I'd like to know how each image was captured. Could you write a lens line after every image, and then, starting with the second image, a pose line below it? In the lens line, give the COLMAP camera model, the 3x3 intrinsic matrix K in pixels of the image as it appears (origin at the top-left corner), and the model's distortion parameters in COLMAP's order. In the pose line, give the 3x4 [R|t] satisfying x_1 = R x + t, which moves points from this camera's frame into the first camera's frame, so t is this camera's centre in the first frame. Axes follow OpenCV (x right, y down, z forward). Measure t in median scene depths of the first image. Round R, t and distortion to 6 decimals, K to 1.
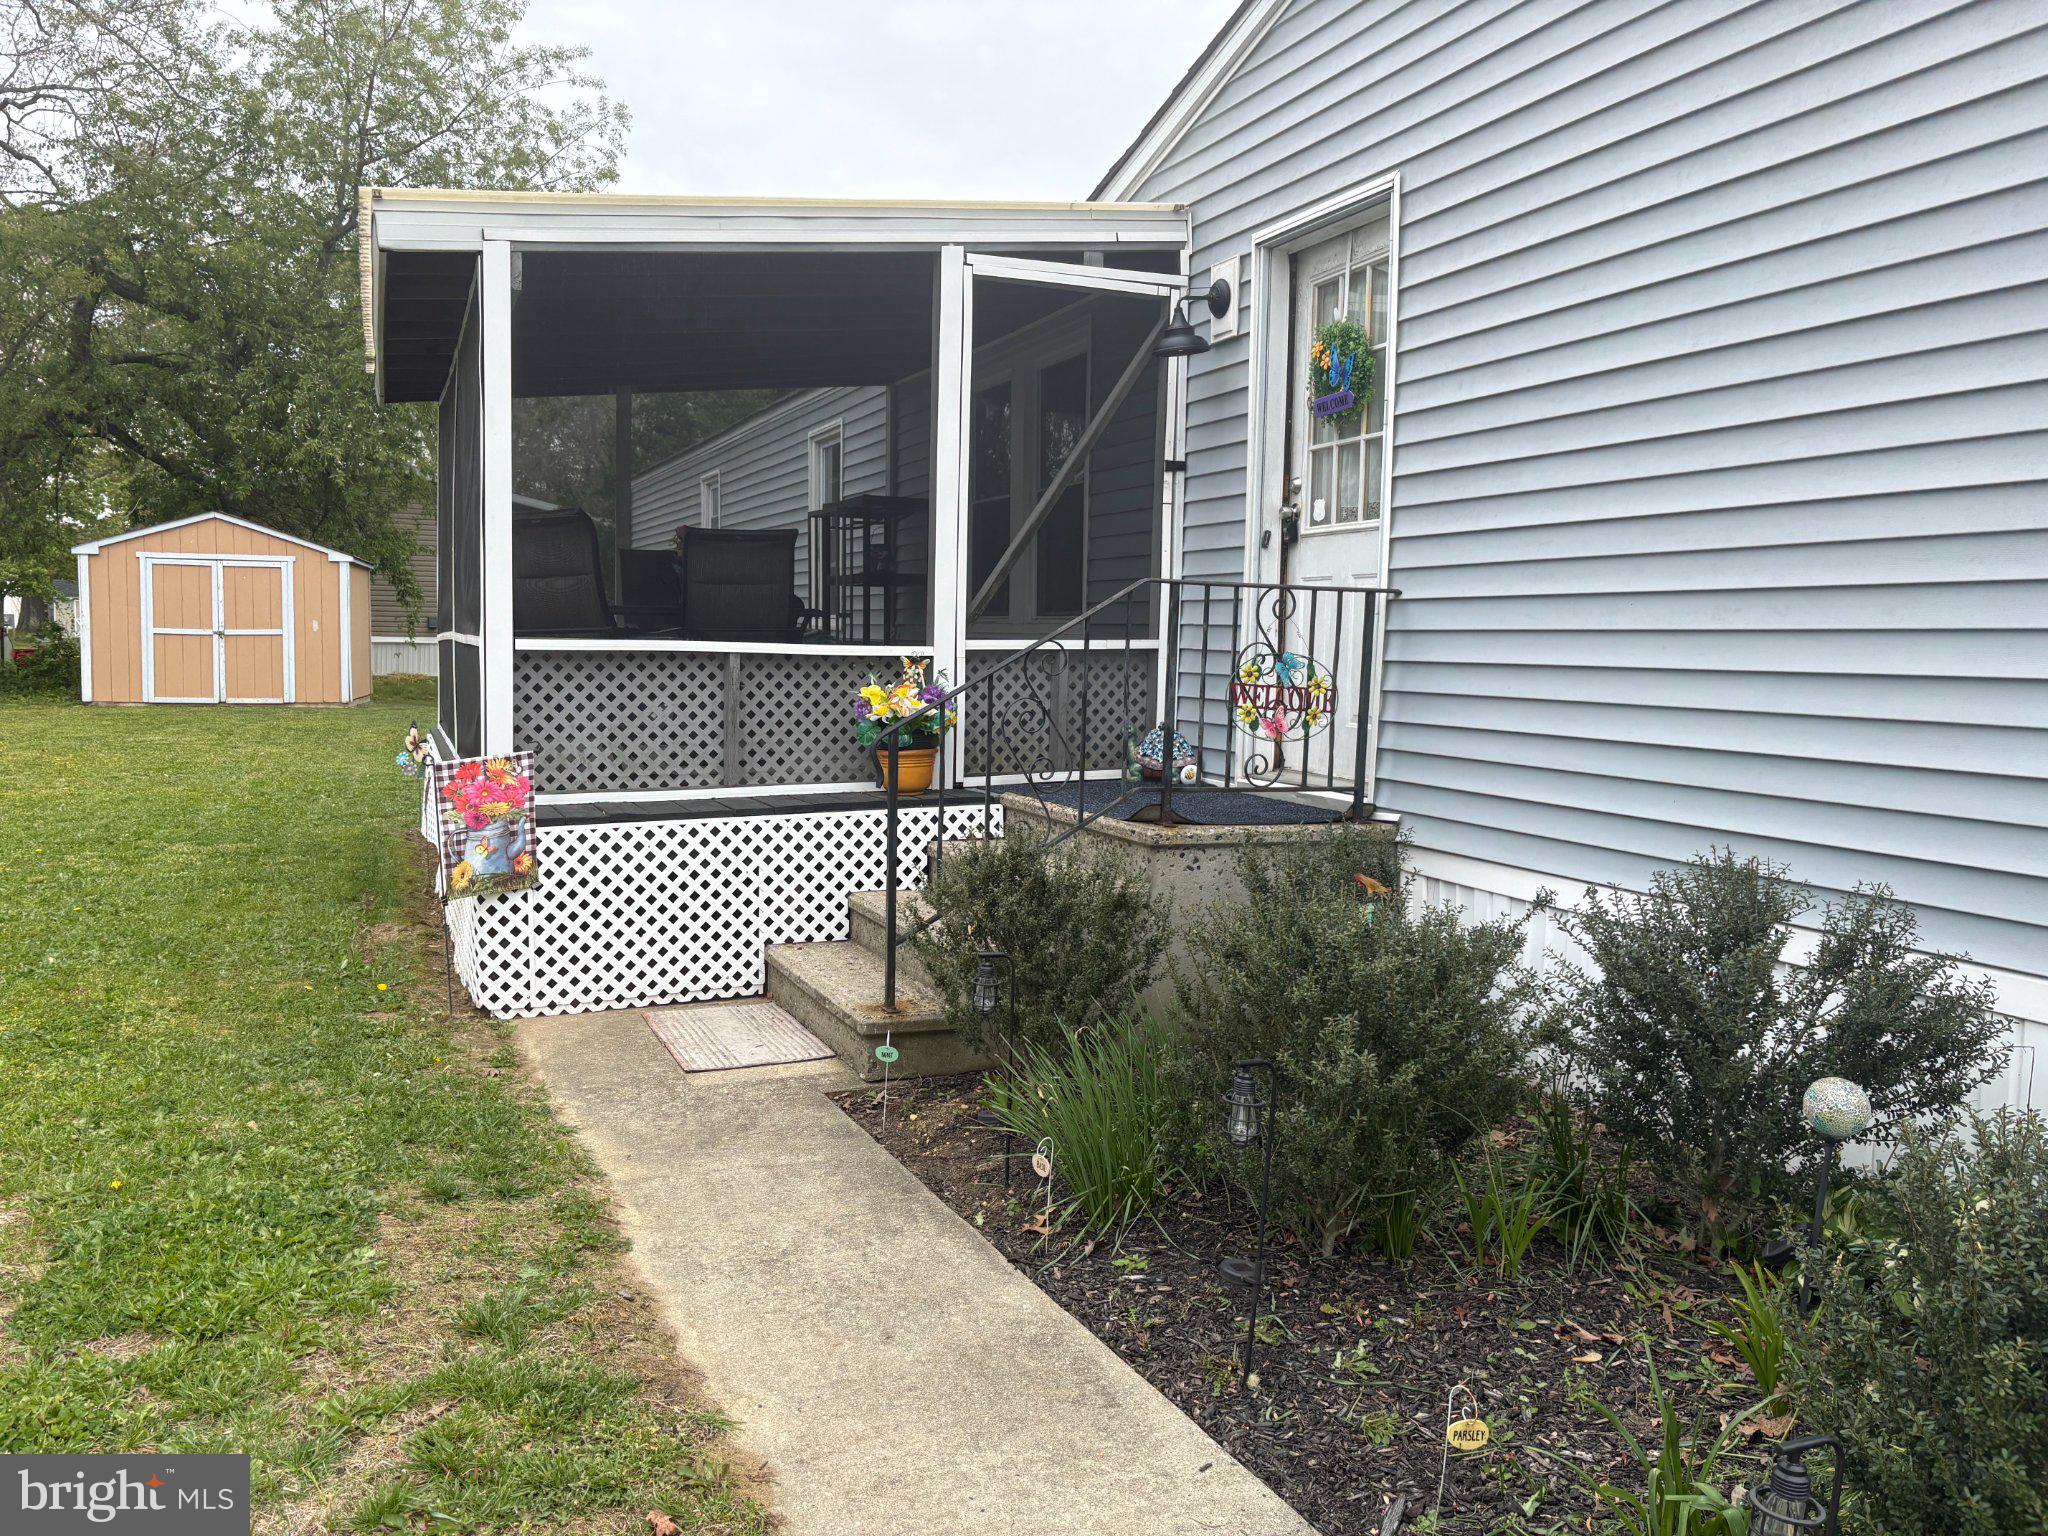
lens RADIAL K [[1555.3, 0, 984.6], [0, 1555.3, 752.7], [0, 0, 1]] dist [0.044242, -0.053499]
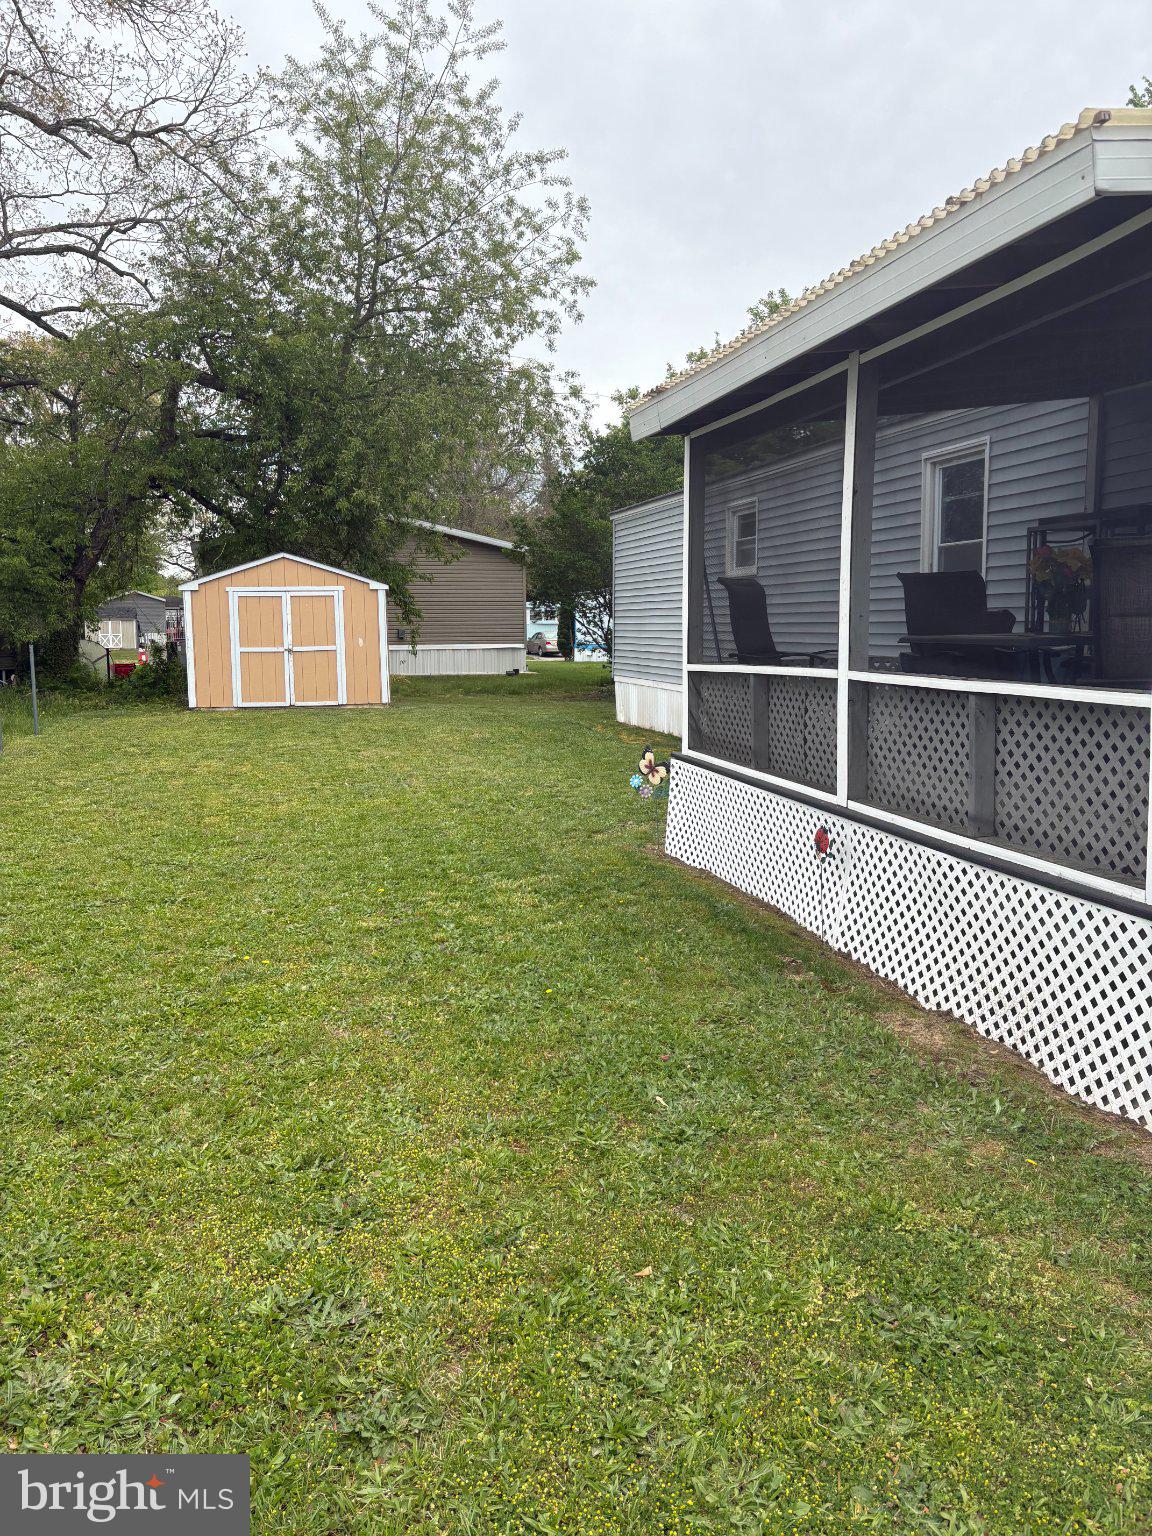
lens RADIAL K [[1166.5, 0, 560.9], [0, 1166.5, 745.7], [0, 0, 1]] dist [0.044242, -0.053499]
pose [[0.991425, -0.016320, -0.129654, -0.581837], [0.019772, 0.999482, 0.025385, -0.073867], [0.129173, -0.027731, 0.991234, 0.393584]]
